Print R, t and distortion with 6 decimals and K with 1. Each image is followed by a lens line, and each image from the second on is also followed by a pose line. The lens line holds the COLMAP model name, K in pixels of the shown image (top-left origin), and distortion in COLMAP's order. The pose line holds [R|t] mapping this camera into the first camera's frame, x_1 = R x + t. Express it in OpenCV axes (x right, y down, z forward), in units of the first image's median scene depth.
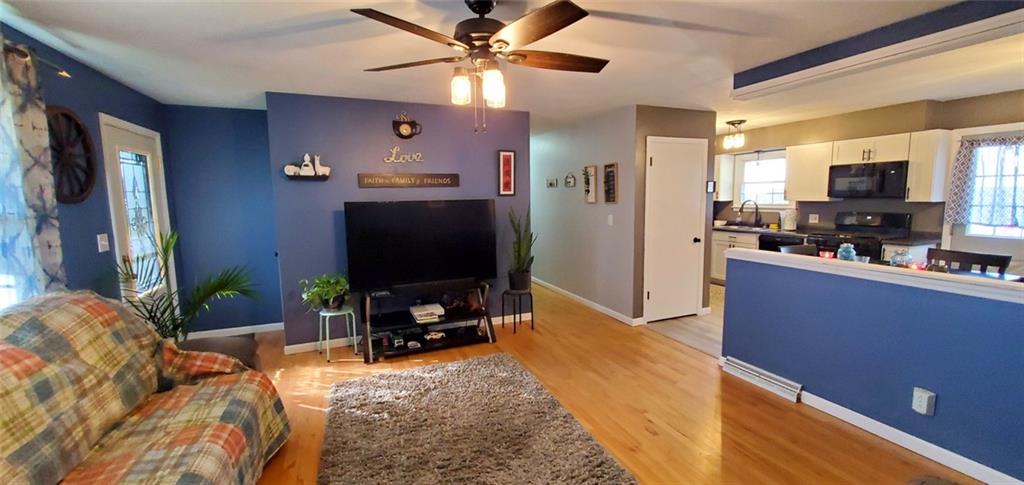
lens RADIAL K [[413.5, 0, 526.3], [0, 413.5, 238.8], [0, 0, 1]] dist [0.012213, 0.000132]
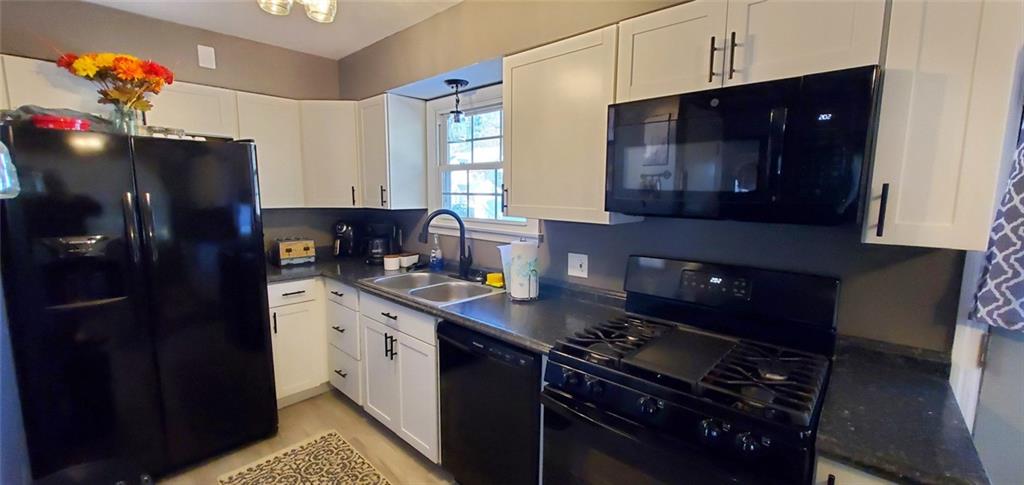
lens RADIAL K [[413.5, 0, 526.3], [0, 413.5, 238.8], [0, 0, 1]] dist [0.012213, 0.000132]
pose [[0.918223, -0.021102, 0.395500, 0.551516], [0.016101, 0.999743, 0.015960, -0.085741], [-0.395736, -0.008287, 0.918327, 0.745765]]
